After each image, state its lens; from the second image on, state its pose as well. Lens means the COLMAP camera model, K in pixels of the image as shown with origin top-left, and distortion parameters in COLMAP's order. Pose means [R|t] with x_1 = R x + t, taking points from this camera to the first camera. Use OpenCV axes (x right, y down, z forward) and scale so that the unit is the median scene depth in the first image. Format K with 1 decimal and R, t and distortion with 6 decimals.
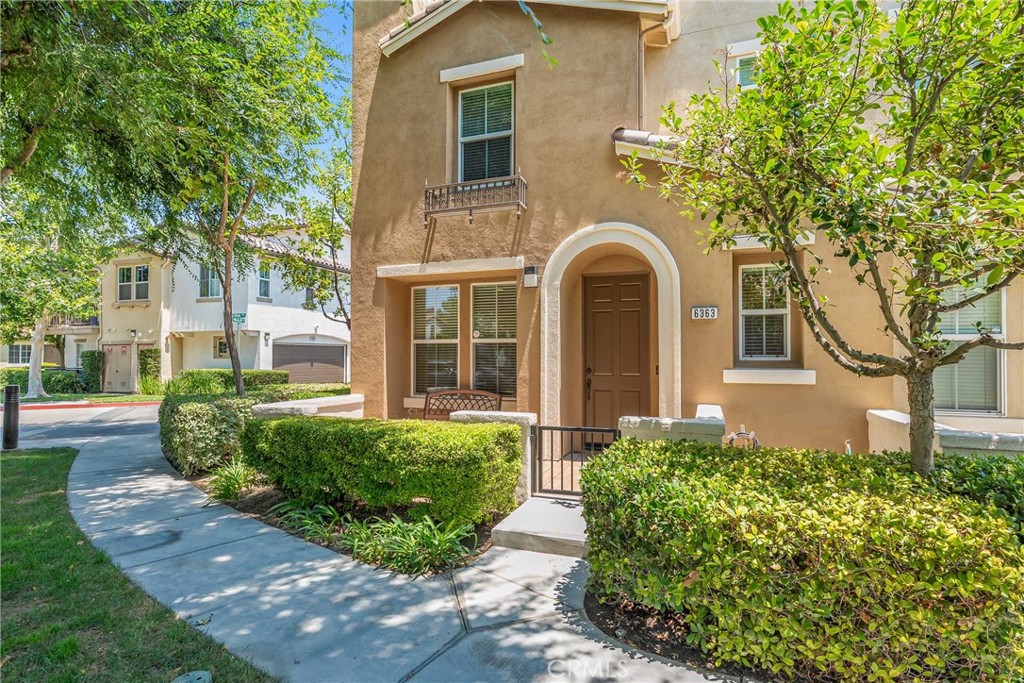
lens RADIAL K [[508.9, 0, 504.3], [0, 508.9, 349.3], [0, 0, 1]] dist [0.017889, 0.000736]
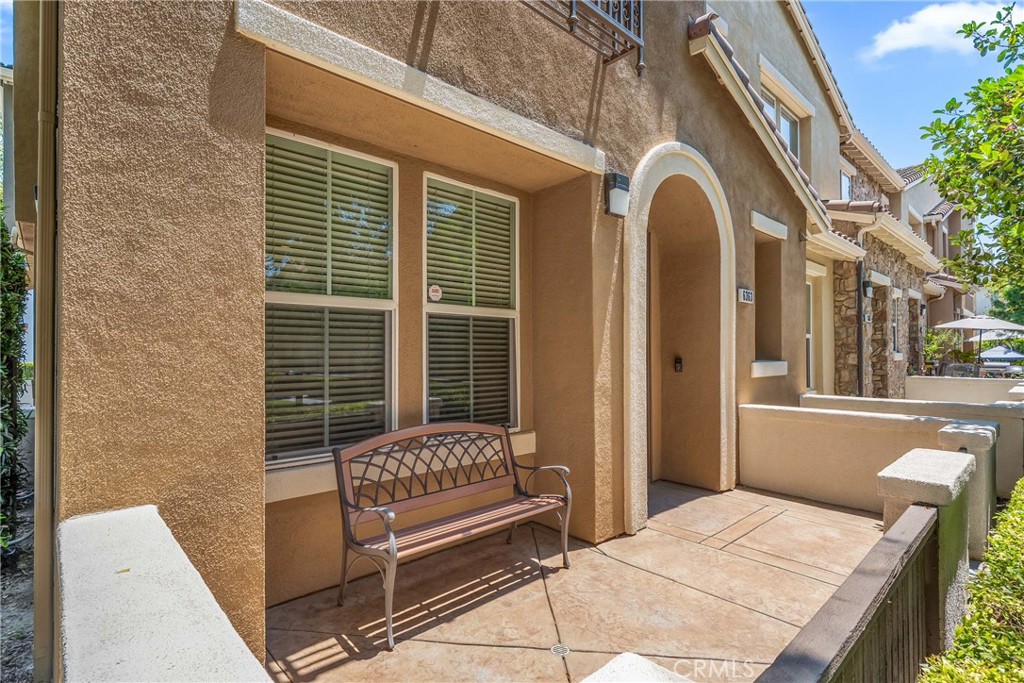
lens RADIAL K [[508.9, 0, 507.9], [0, 508.9, 346.6], [0, 0, 1]] dist [0.017889, 0.000736]
pose [[0.451703, 0.003750, 0.892161, -0.470828], [-0.018508, 0.999815, 0.005168, 0.014310], [-0.891976, -0.018847, 0.451689, 0.855588]]
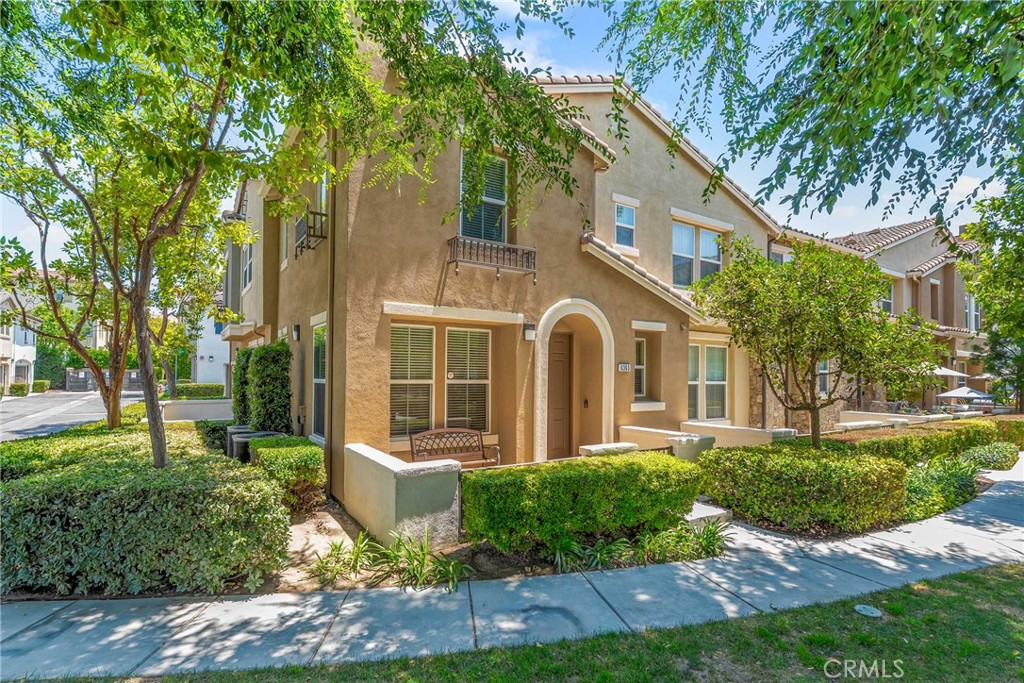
lens RADIAL K [[497.1, 0, 498.3], [0, 497.1, 372.0], [0, 0, 1]] dist [-0.000775, -0.000096]
pose [[0.602388, 0.004035, 0.798193, -0.937053], [-0.025554, 0.999572, 0.014231, -0.061652], [-0.797794, -0.028969, 0.602233, 0.340568]]
